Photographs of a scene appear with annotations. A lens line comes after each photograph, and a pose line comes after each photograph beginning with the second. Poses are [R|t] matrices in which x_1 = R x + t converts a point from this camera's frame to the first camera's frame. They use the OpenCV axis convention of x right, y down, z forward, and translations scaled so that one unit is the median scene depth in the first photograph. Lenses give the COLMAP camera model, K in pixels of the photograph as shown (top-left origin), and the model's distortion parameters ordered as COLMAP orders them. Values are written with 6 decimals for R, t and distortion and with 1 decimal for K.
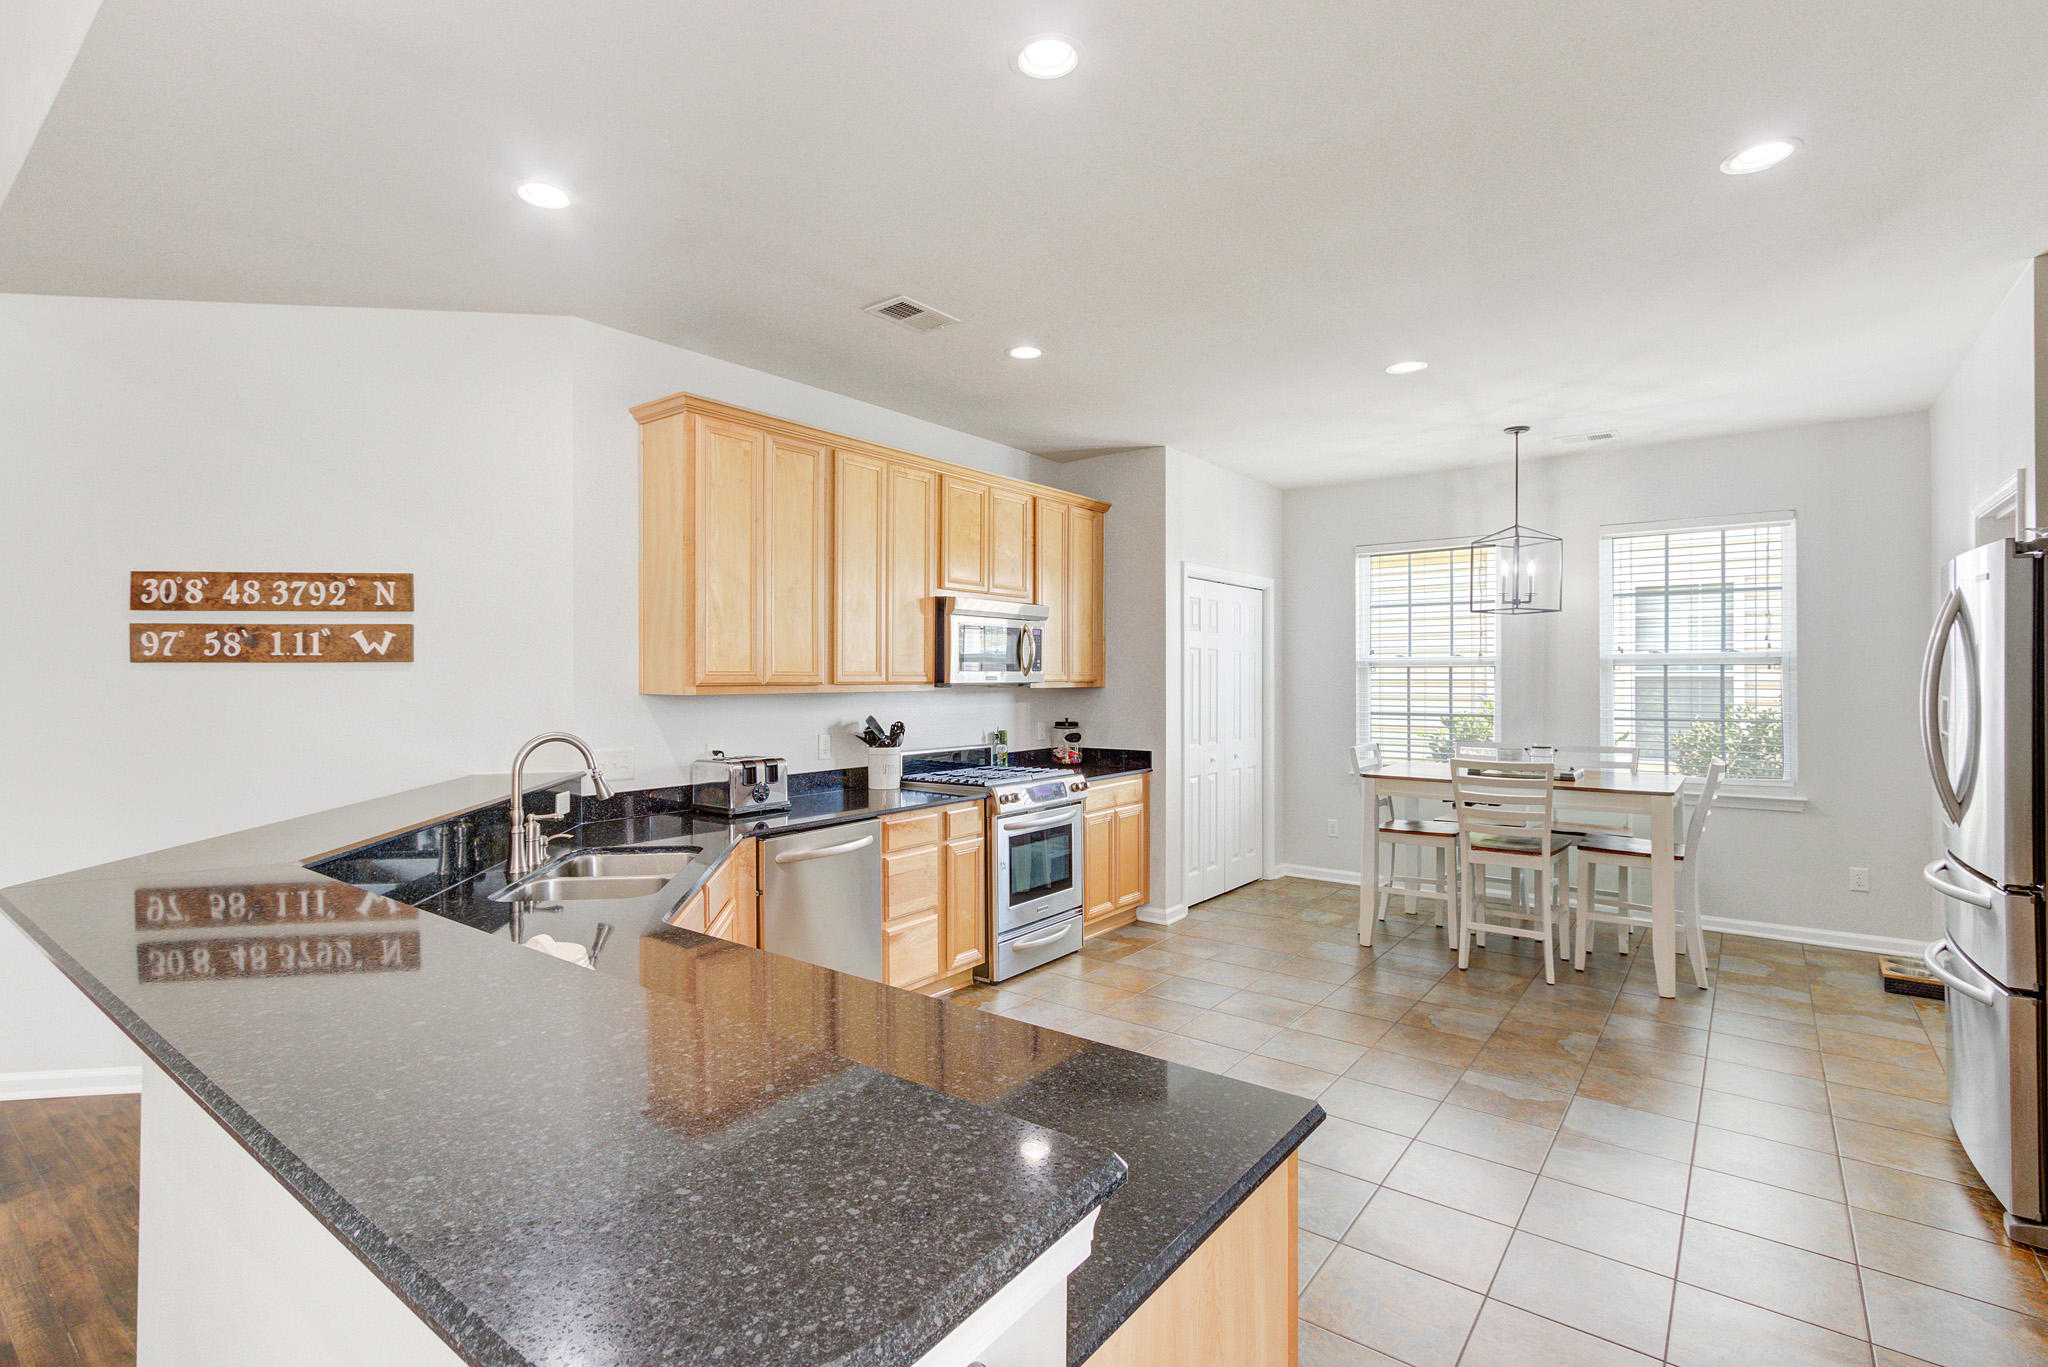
lens RADIAL K [[956.6, 0, 1020.1], [0, 956.6, 674.0], [0, 0, 1]] dist [-0.002262, 0.000098]
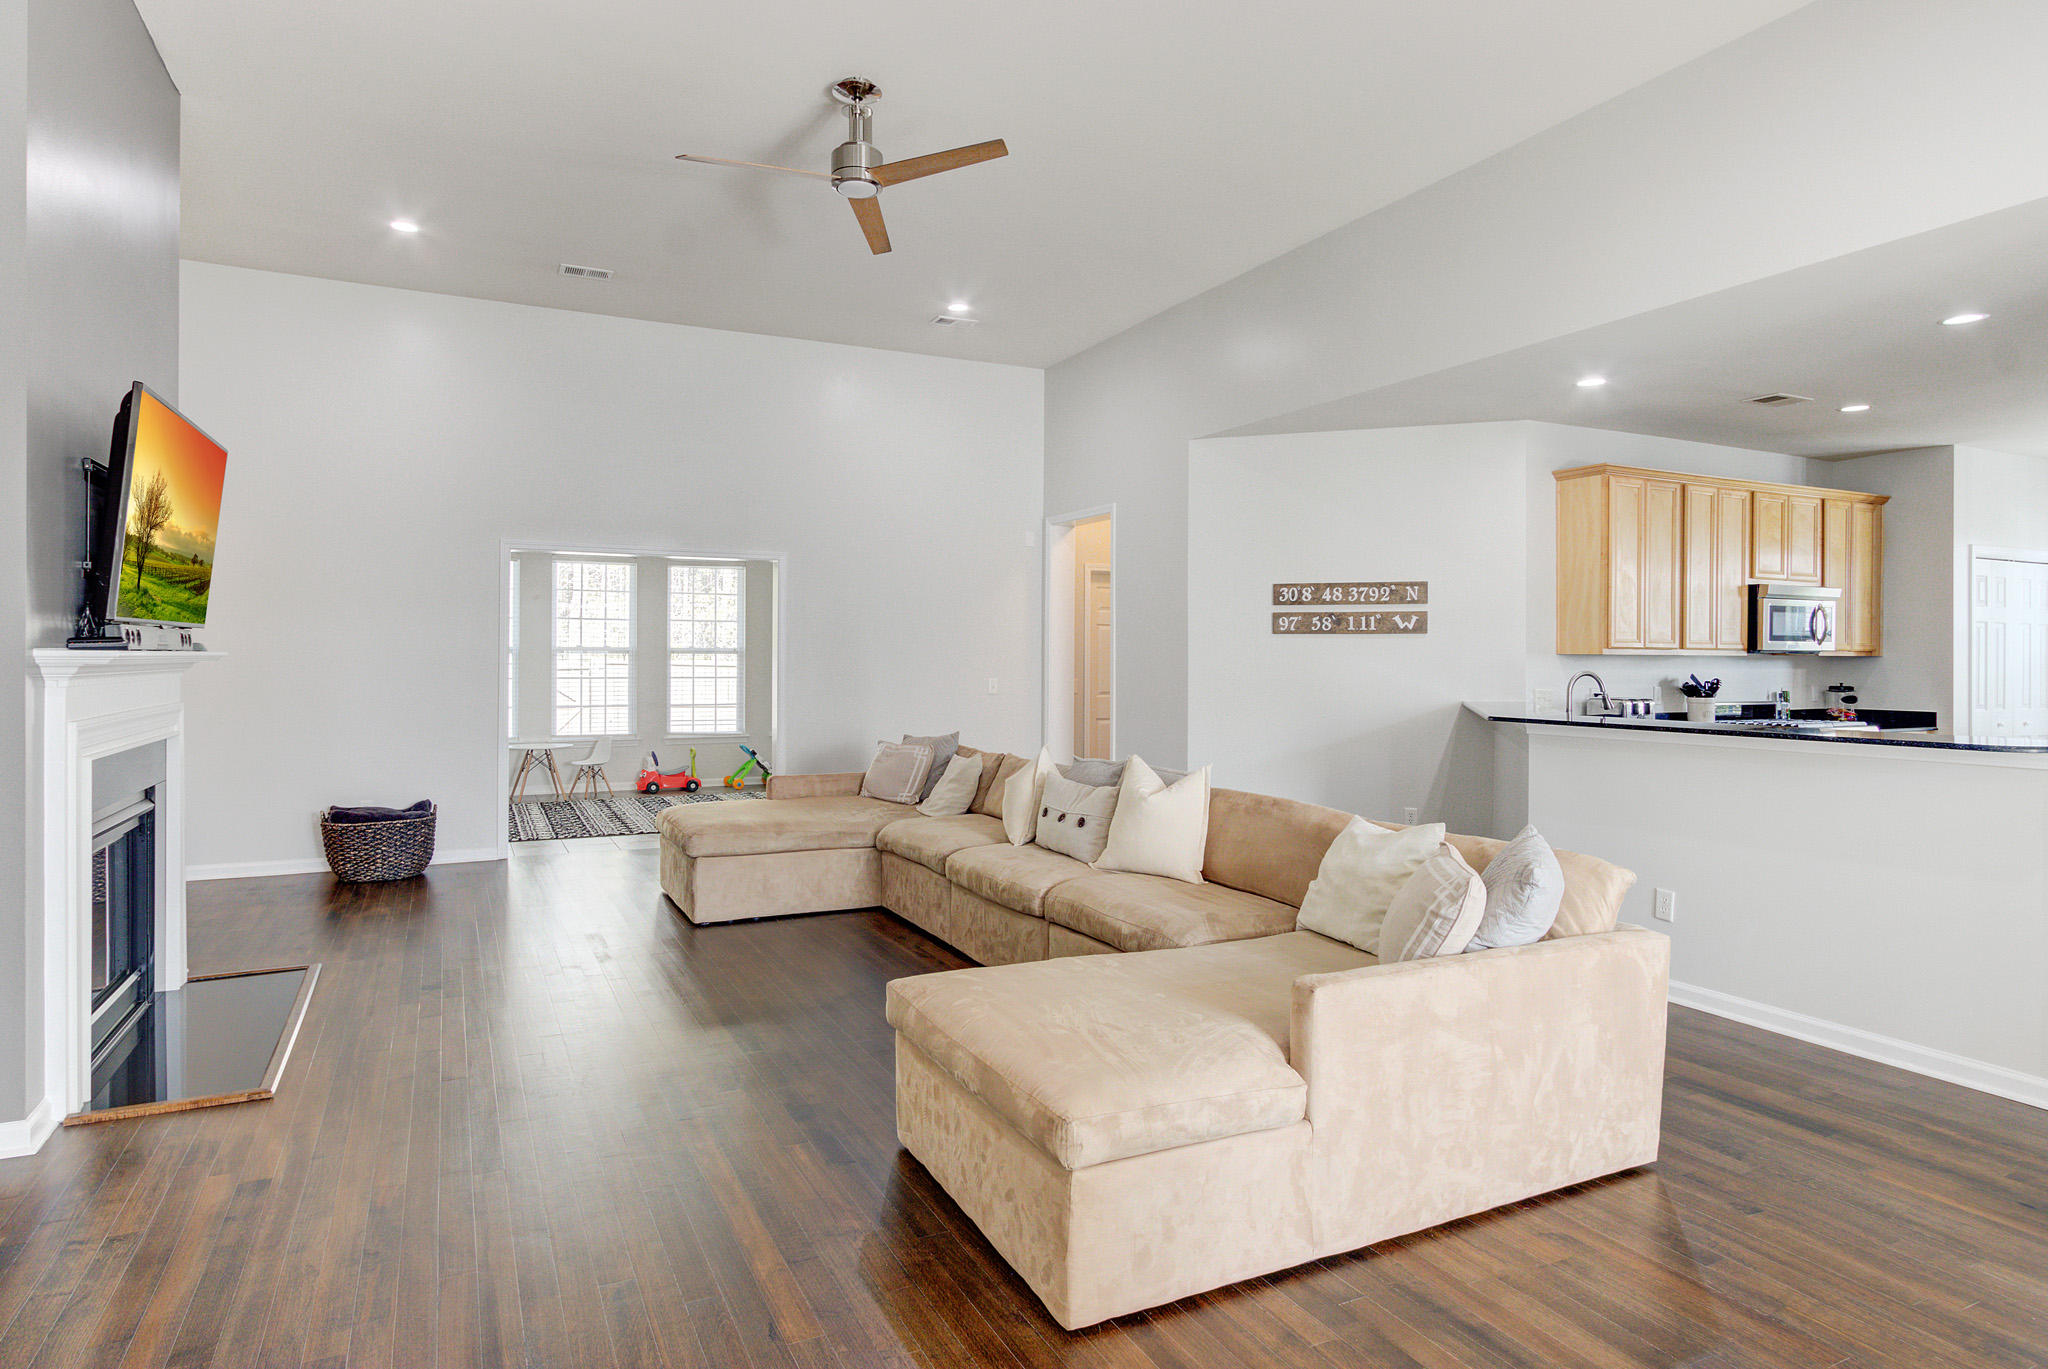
lens RADIAL K [[1140.8, 0, 1019.9], [0, 1140.8, 653.0], [0, 0, 1]] dist [0.001124, 0.001635]
pose [[0.899409, 0.005109, -0.437078, -0.302503], [-0.005873, 0.999983, -0.000398, 0.020207], [0.437068, 0.002925, 0.899424, -0.848847]]
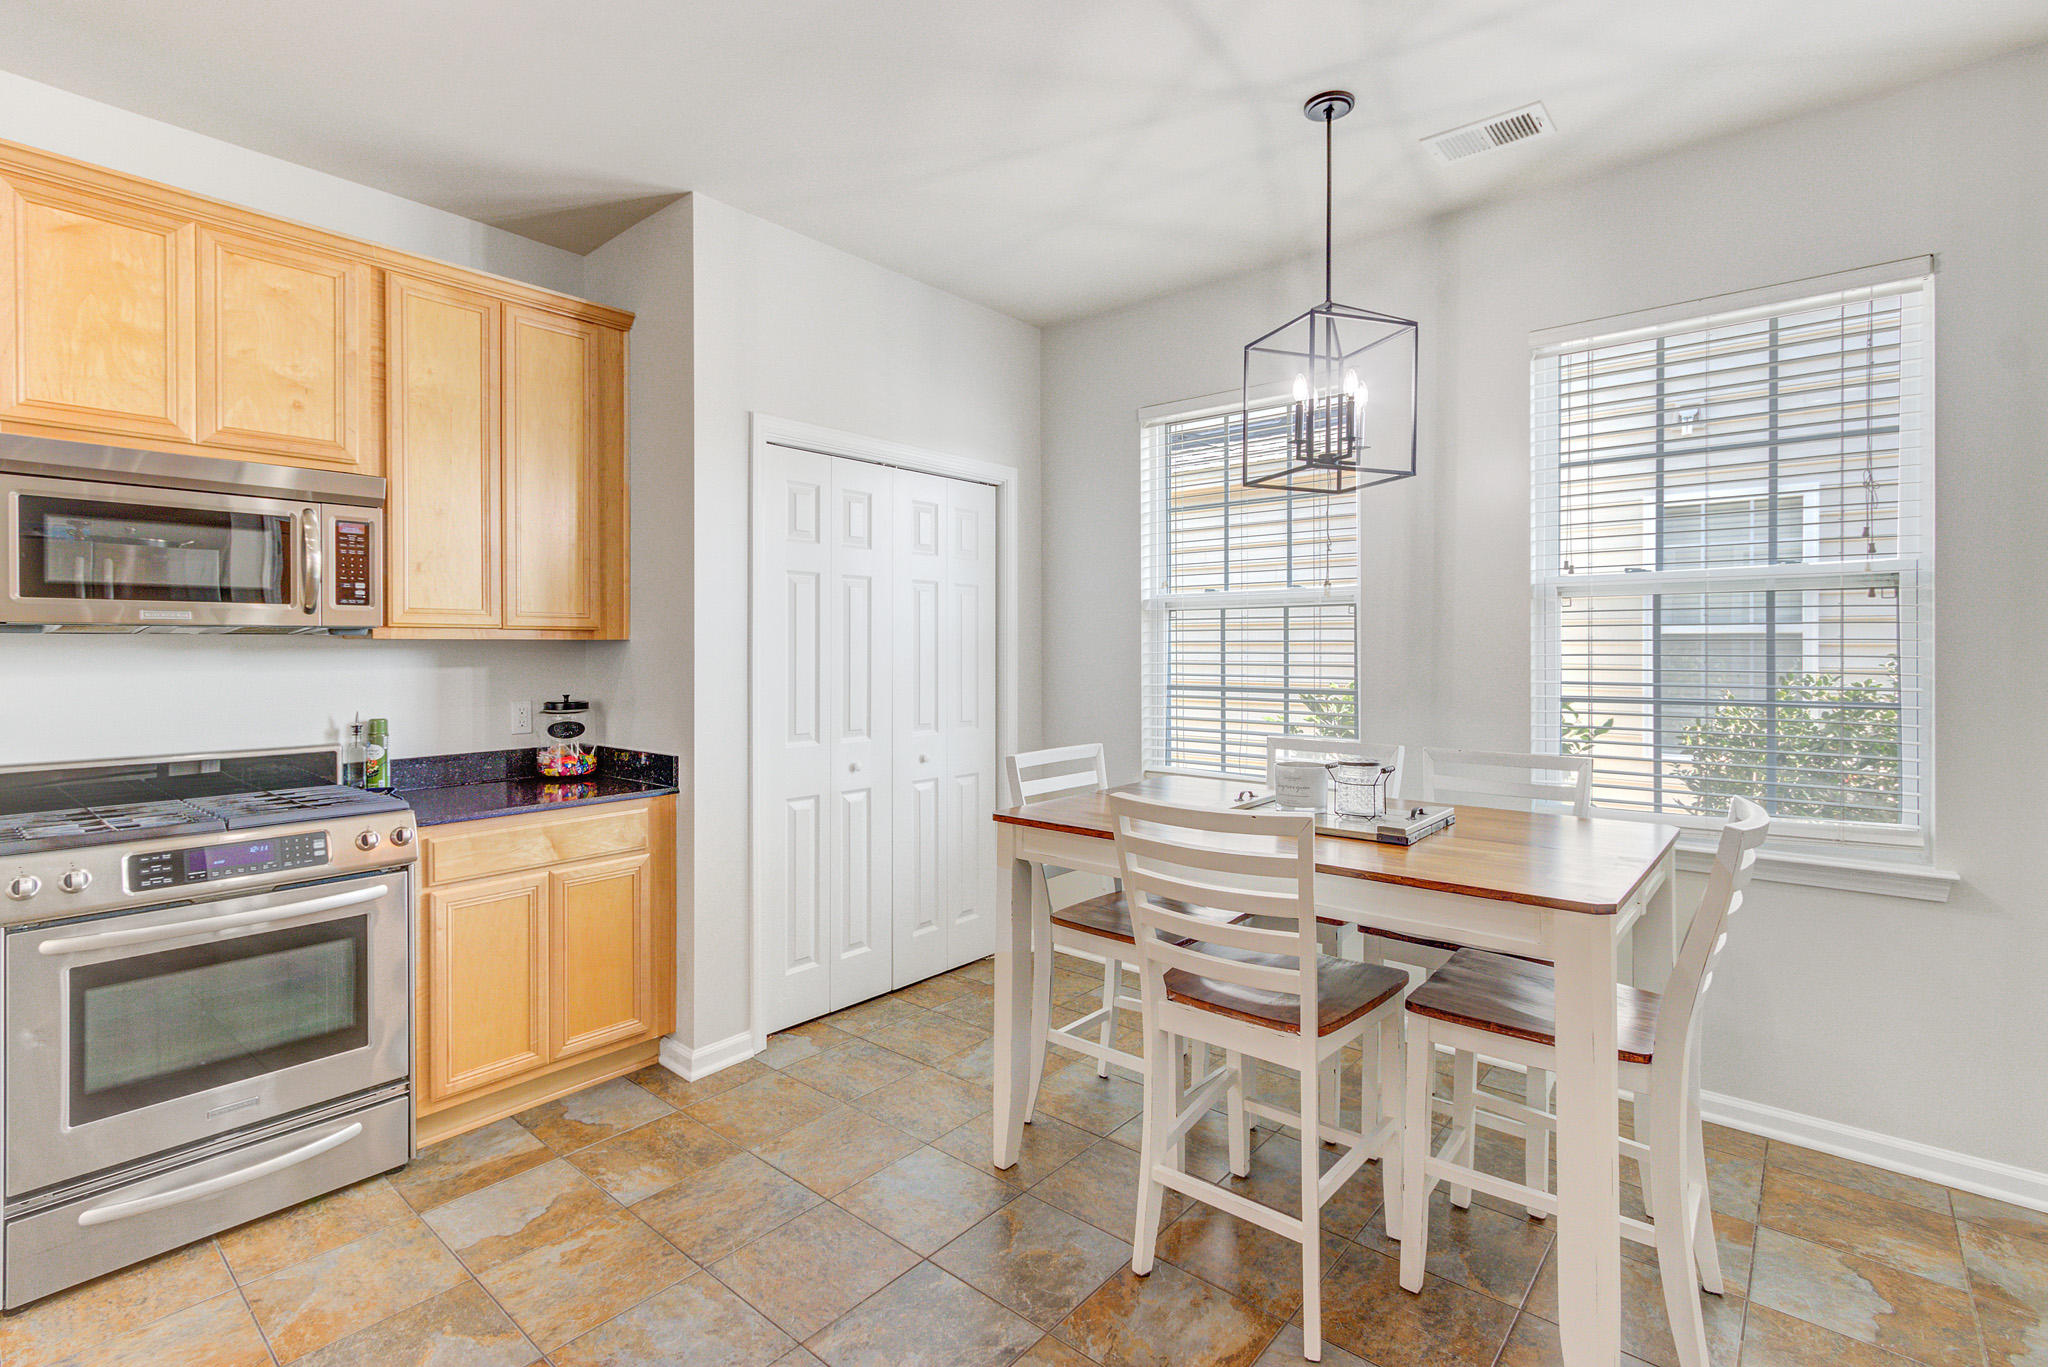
lens RADIAL K [[947.9, 0, 1014.1], [0, 947.9, 648.2], [0, 0, 1]] dist [0.003302, 0.000576]
pose [[0.998334, -0.000532, -0.057702, 0.433725], [0.000810, 0.999988, 0.004796, 0.019768], [0.057698, -0.004835, 0.998322, 0.566339]]
